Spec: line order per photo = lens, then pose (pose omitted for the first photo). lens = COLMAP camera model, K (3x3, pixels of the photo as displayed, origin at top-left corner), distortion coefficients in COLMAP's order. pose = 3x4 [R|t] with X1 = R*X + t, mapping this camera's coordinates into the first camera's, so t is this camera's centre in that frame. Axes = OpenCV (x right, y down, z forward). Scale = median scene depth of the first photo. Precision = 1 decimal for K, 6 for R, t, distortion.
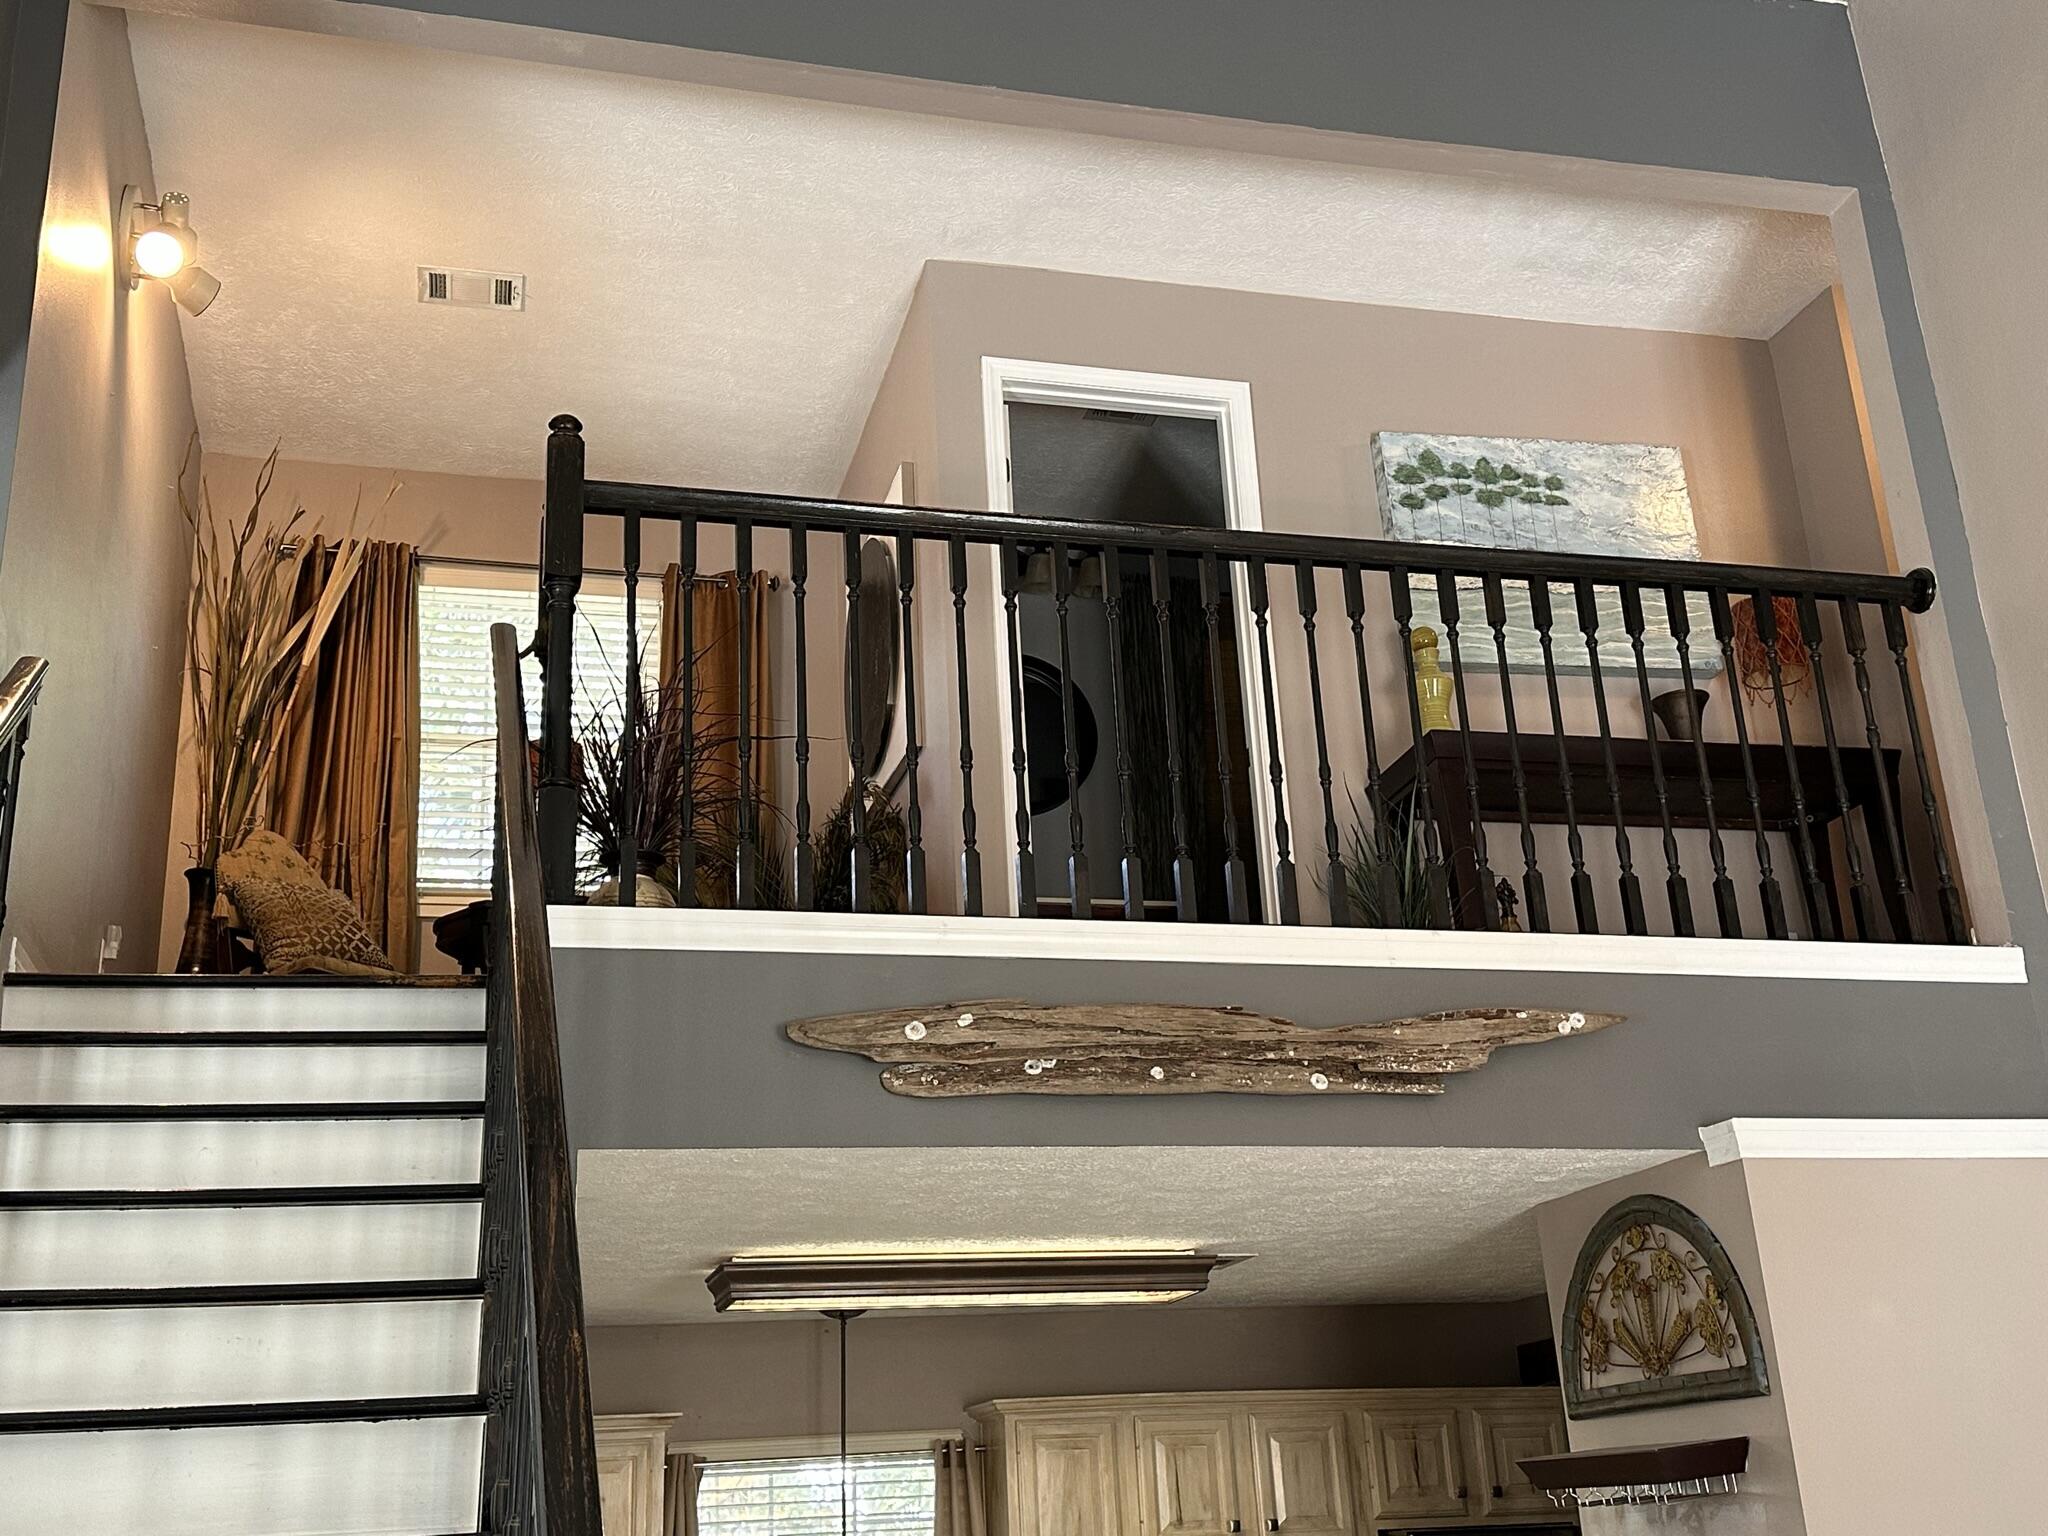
lens RADIAL K [[2142.7, 0, 1021.4], [0, 2142.7, 770.1], [0, 0, 1]] dist [0.072893, 0.000000]
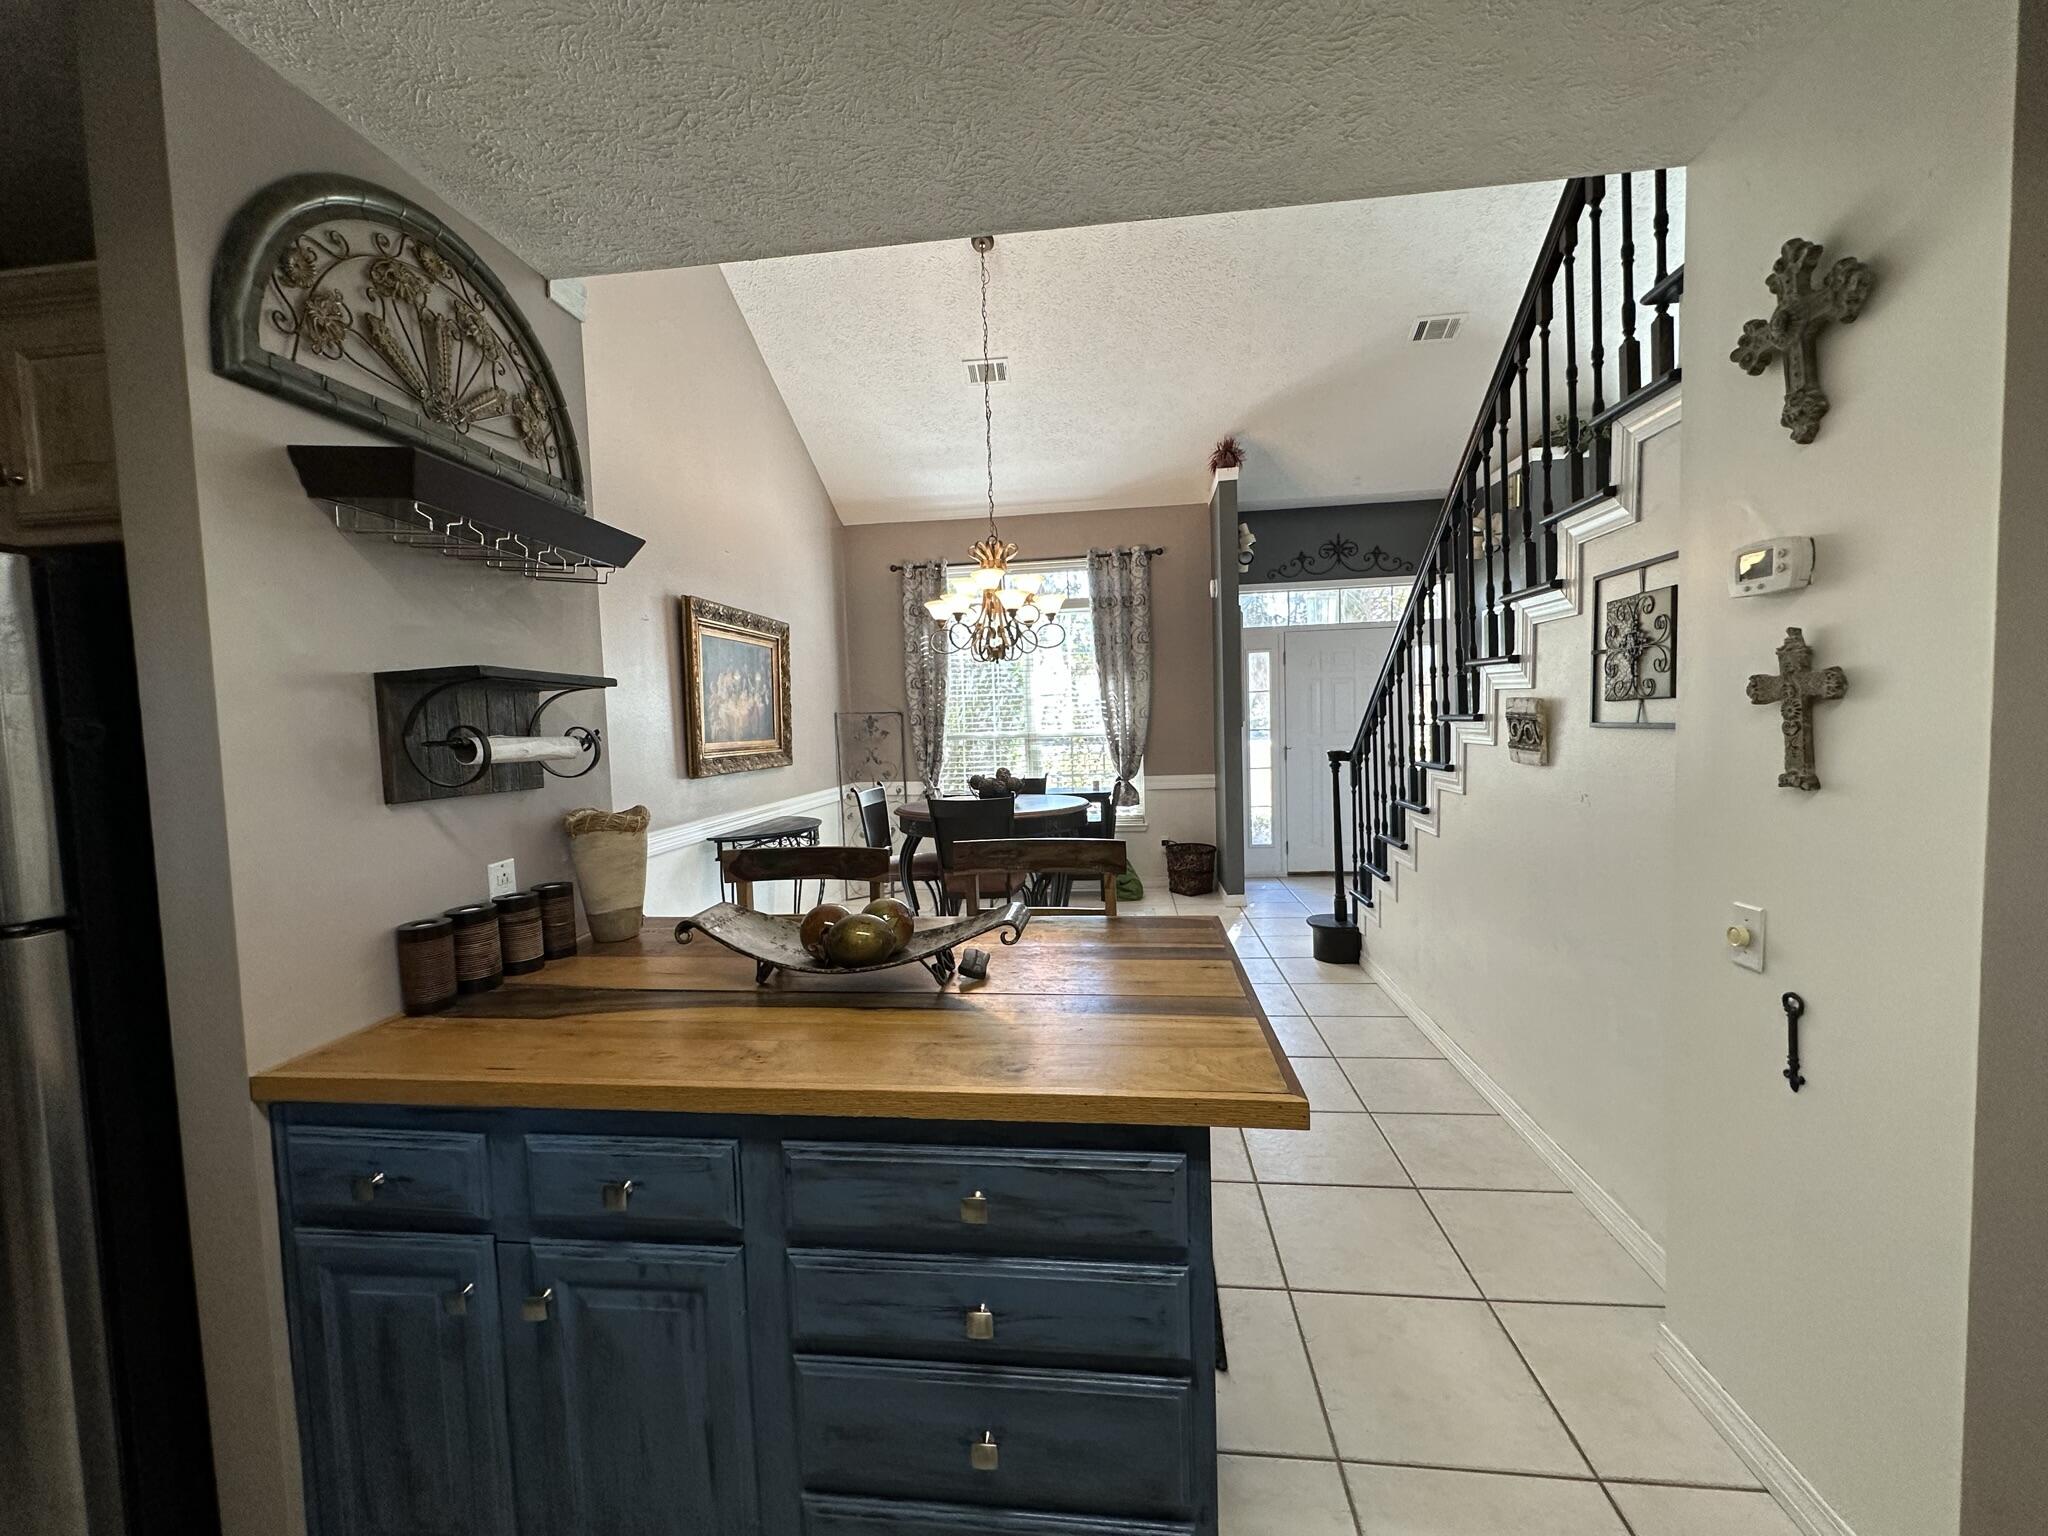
lens RADIAL K [[812.2, 0, 1020.6], [0, 812.2, 764.0], [0, 0, 1]] dist [0.001077, -0.001157]
pose [[-0.922340, 0.059916, 0.381706, -0.025848], [-0.056539, 0.956340, -0.286734, 0.363538], [-0.382221, -0.286048, -0.878683, 0.860647]]
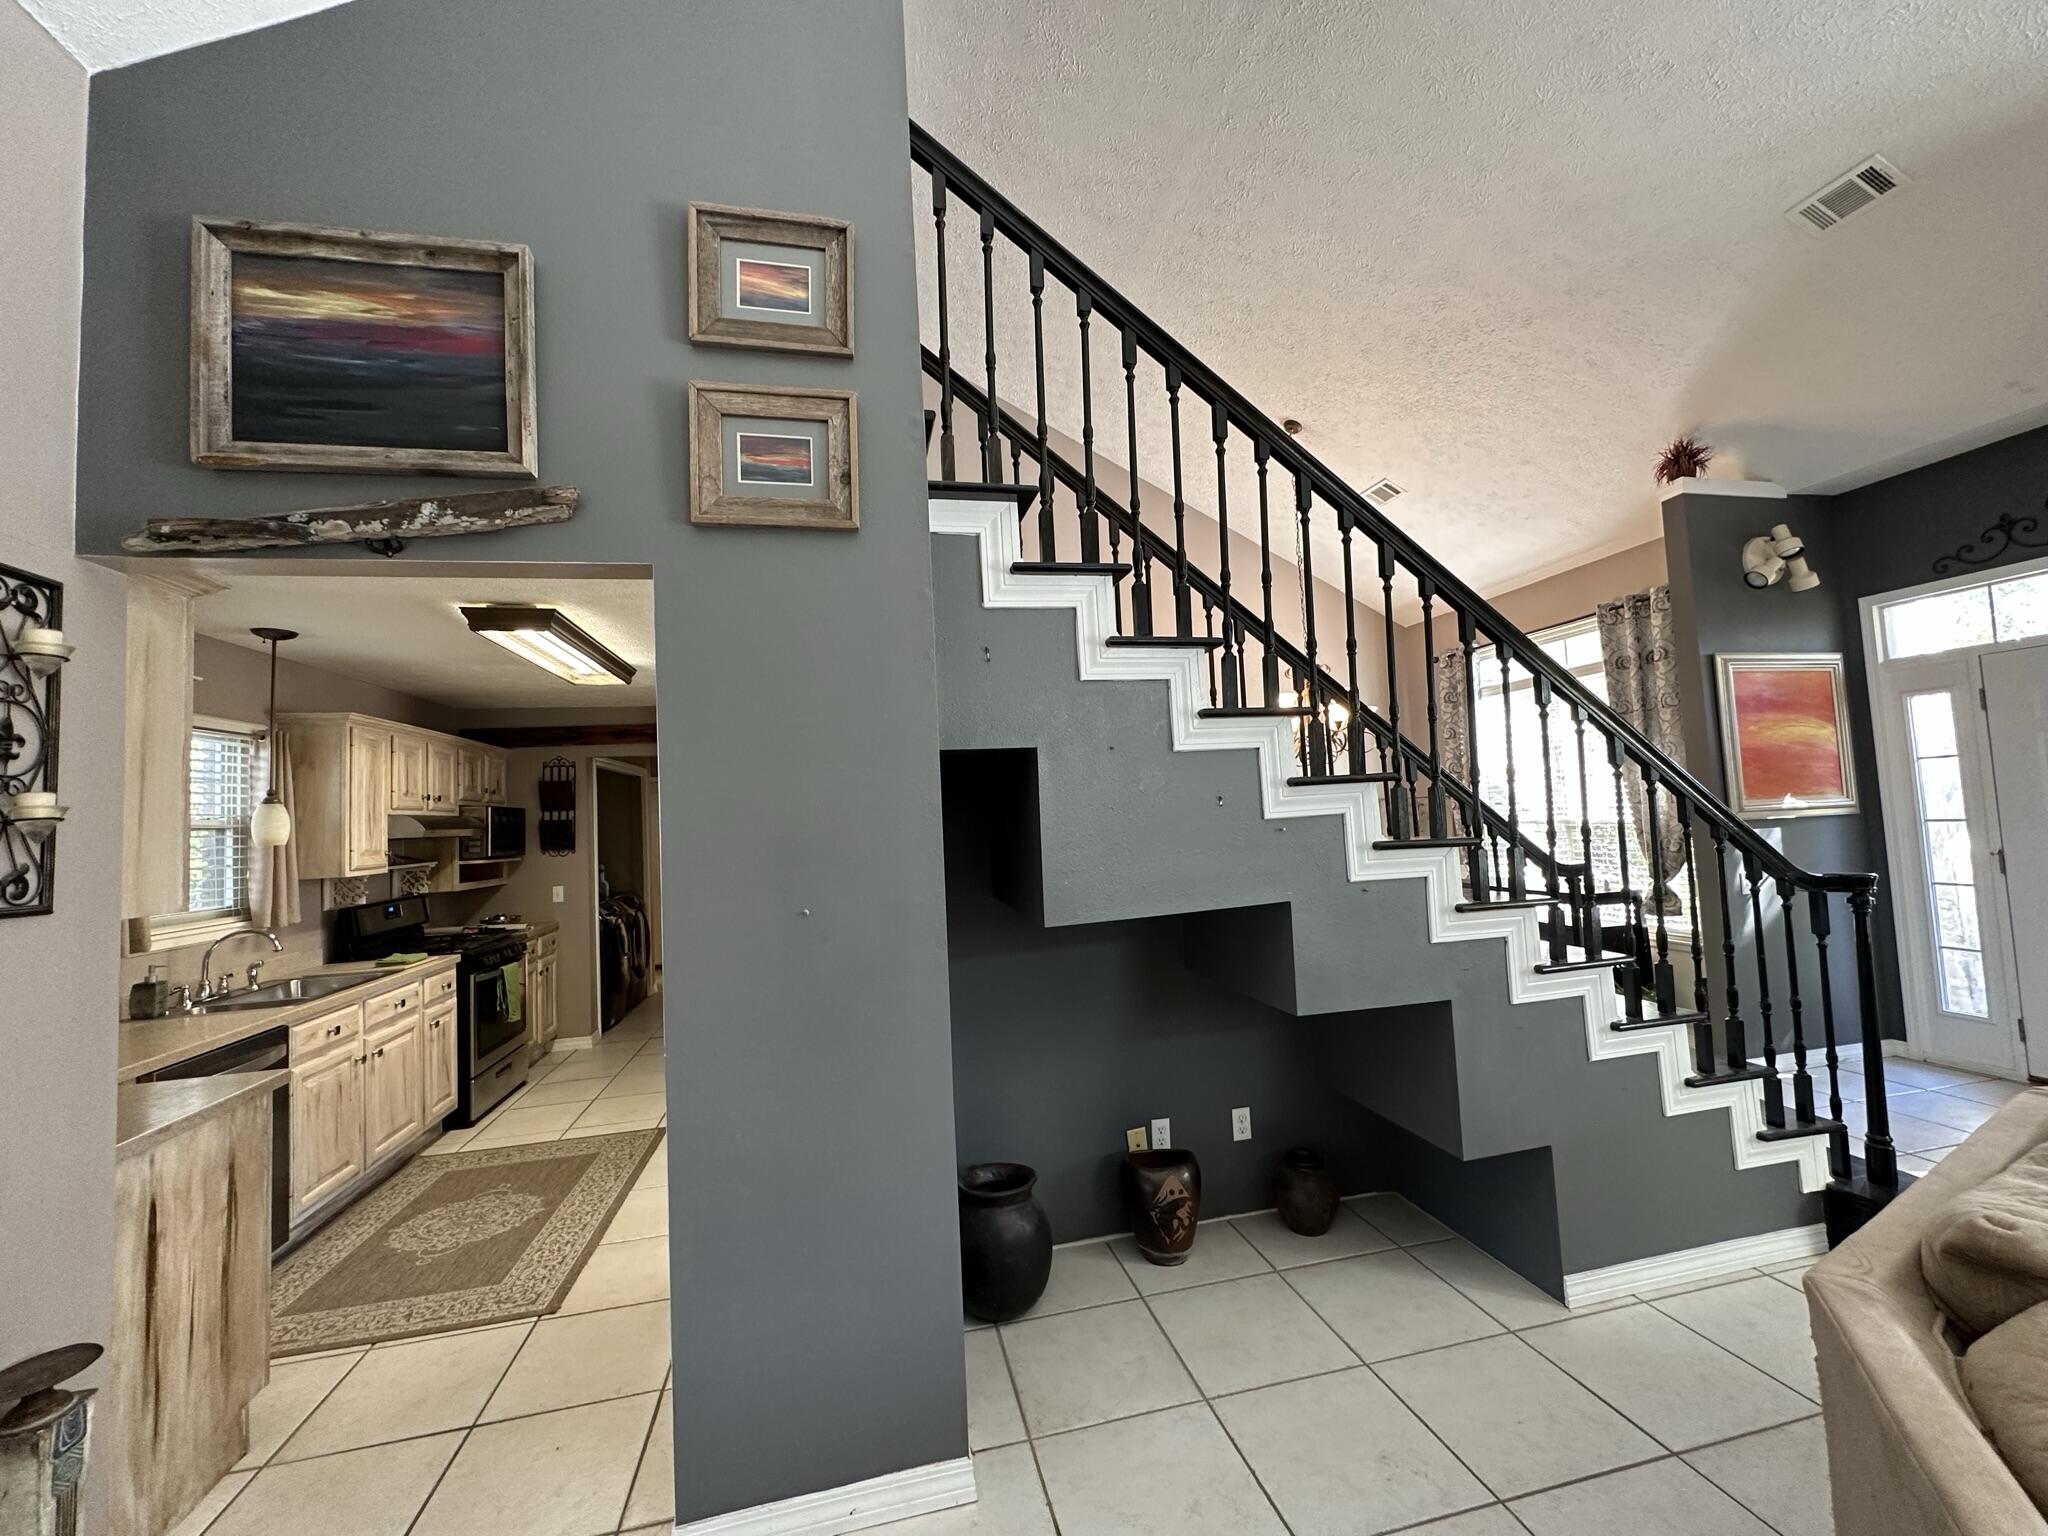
lens RADIAL K [[812.2, 0, 1027.7], [0, 812.2, 768.9], [0, 0, 1]] dist [0.001077, -0.001157]
pose [[0.050947, 0.107270, 0.992924, -0.588448], [-0.303544, 0.948843, -0.086933, 0.237377], [-0.951454, -0.296967, 0.080902, 0.474375]]
